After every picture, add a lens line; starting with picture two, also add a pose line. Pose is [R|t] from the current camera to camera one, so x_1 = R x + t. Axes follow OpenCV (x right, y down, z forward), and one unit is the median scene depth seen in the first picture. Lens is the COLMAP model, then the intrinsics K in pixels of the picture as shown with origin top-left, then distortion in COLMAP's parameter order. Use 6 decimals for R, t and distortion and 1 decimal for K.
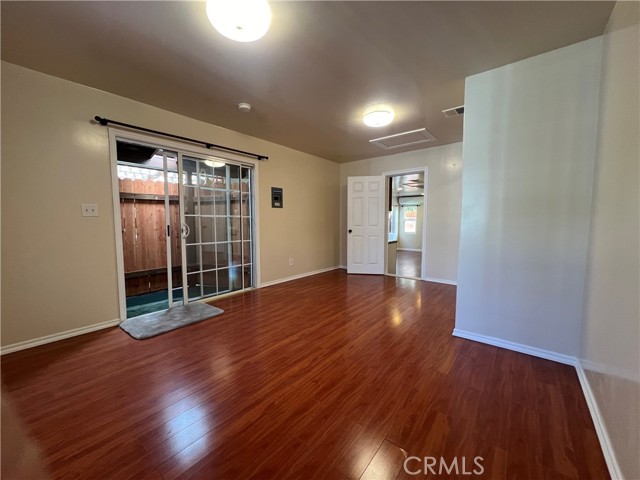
lens RADIAL K [[256.1, 0, 323.2], [0, 256.1, 243.6], [0, 0, 1]] dist [0.000313, -0.000039]
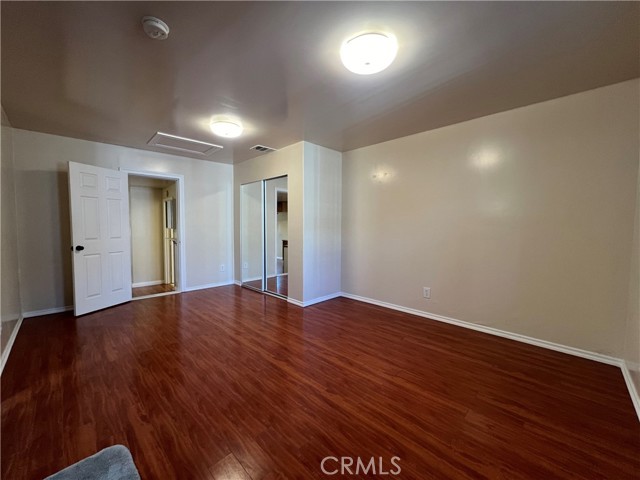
lens RADIAL K [[256.1, 0, 323.7], [0, 256.1, 235.8], [0, 0, 1]] dist [0.000313, -0.000039]
pose [[0.090853, -0.033918, 0.995287, -0.888926], [0.093856, 0.995263, 0.025349, -0.074477], [-0.991432, 0.091110, 0.093606, 0.669824]]
